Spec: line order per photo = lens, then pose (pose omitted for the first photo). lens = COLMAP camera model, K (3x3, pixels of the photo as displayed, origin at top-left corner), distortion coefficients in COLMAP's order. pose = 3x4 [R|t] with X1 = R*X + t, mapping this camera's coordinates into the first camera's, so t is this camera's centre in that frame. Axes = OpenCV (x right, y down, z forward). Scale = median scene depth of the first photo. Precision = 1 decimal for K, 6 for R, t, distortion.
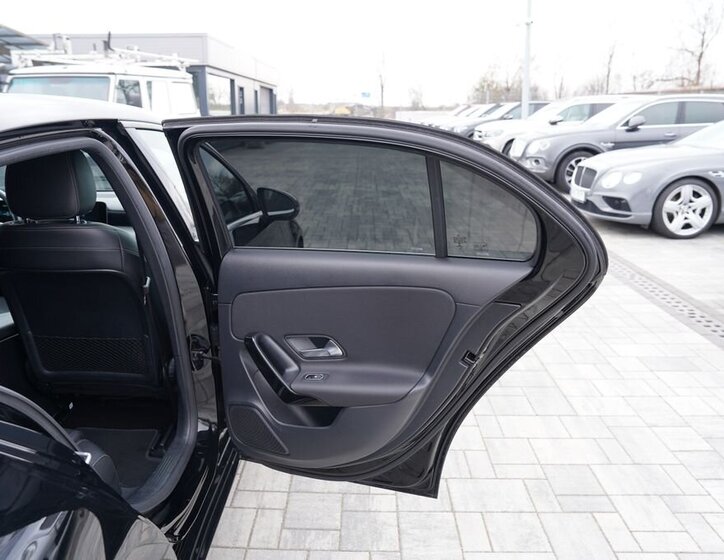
lens RADIAL K [[574.8, 0, 358.5], [0, 574.8, 277.2], [0, 0, 1]] dist [-0.095699, 0.063866]
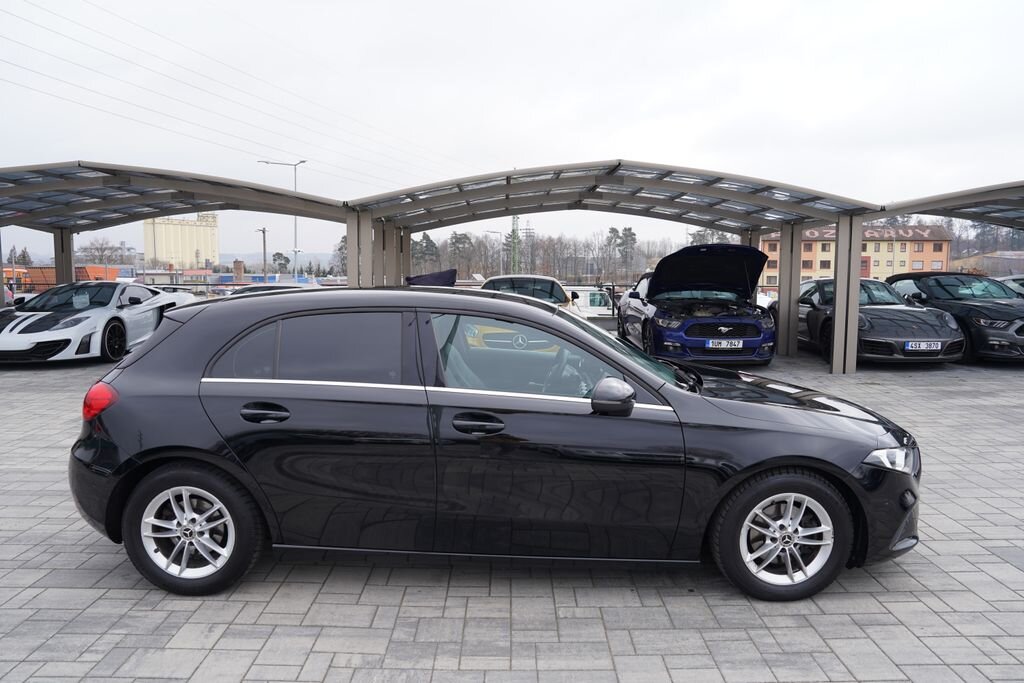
lens RADIAL K [[701.2, 0, 509.4], [0, 701.2, 336.2], [0, 0, 1]] dist [-0.094665, 0.063016]
pose [[0.012741, 0.093765, -0.995513, 0.289840], [-0.279509, 0.956240, 0.086489, -0.075795], [0.960058, 0.277153, 0.038392, 0.202429]]
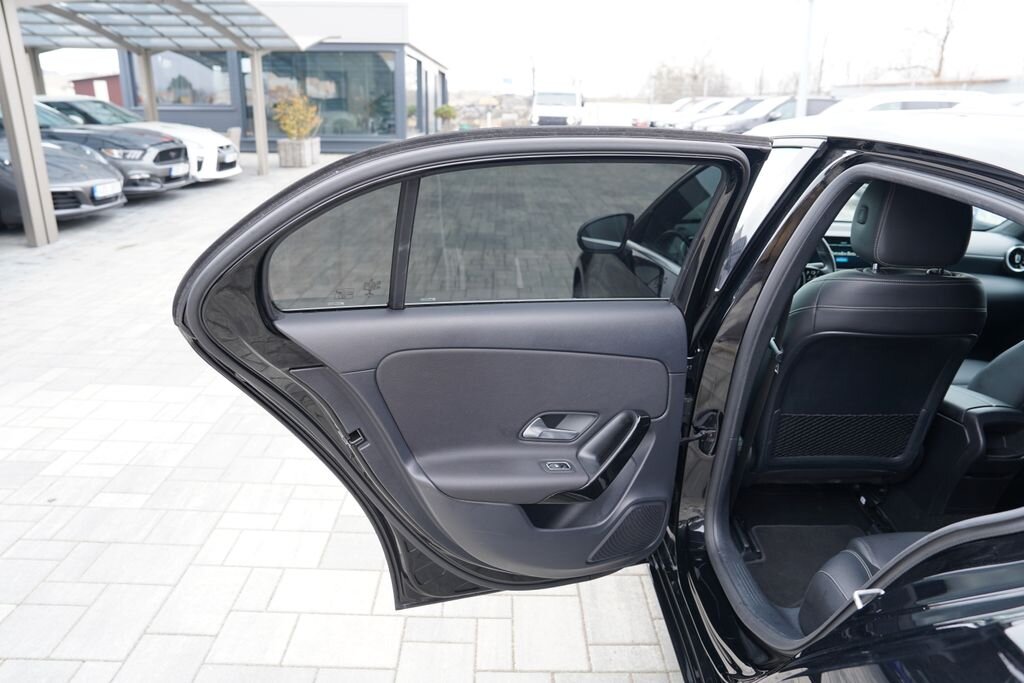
lens RADIAL K [[701.2, 0, 514.0], [0, 701.2, 332.3], [0, 0, 1]] dist [-0.094665, 0.063016]
pose [[0.999580, 0.003427, 0.028768, -0.276491], [-0.004537, 0.999243, 0.038638, -0.009766], [-0.028614, -0.038752, 0.998839, 0.012654]]
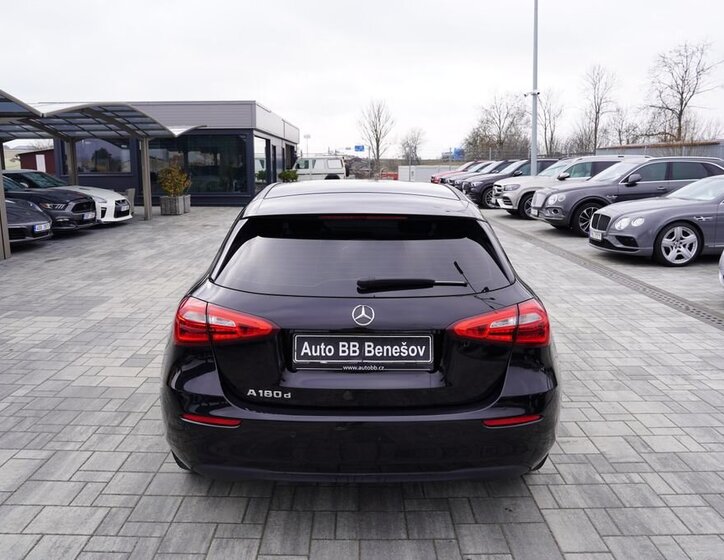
lens RADIAL K [[574.8, 0, 363.1], [0, 574.8, 274.1], [0, 0, 1]] dist [-0.095699, 0.063866]
pose [[0.999783, -0.007089, 0.019578, -0.142917], [0.008873, 0.995663, -0.092609, 0.048182], [-0.018837, 0.092763, 0.995510, -0.230886]]
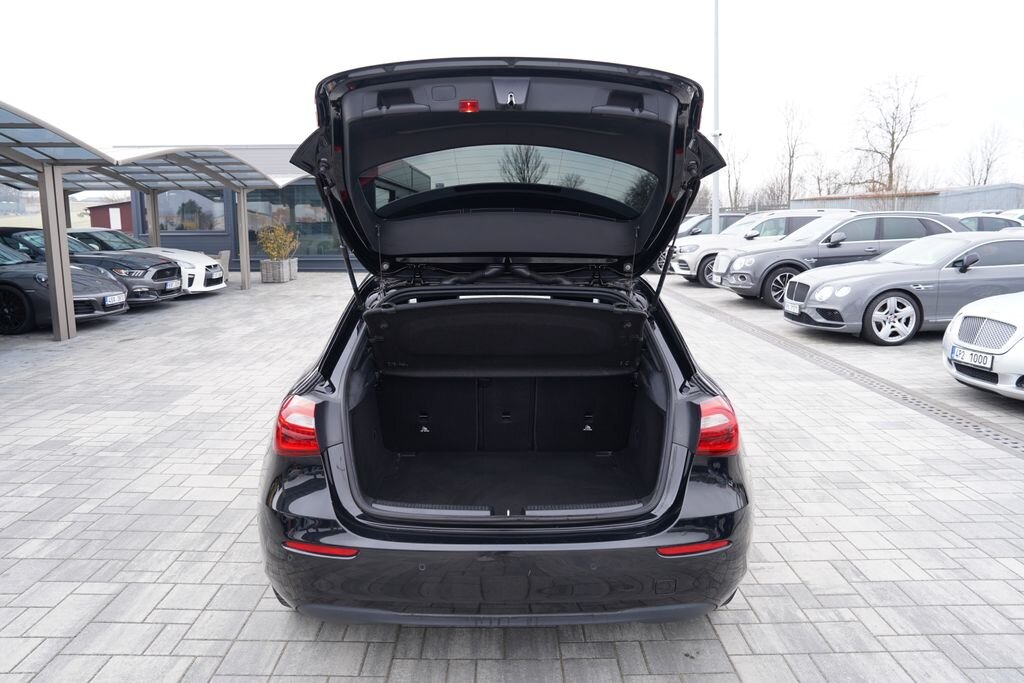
lens RADIAL K [[701.2, 0, 513.5], [0, 701.2, 332.5], [0, 0, 1]] dist [-0.094665, 0.063016]
pose [[0.999592, -0.009091, 0.027063, -0.142917], [0.012312, 0.992535, -0.121341, 0.043180], [-0.025758, 0.121624, 0.992242, -0.229273]]
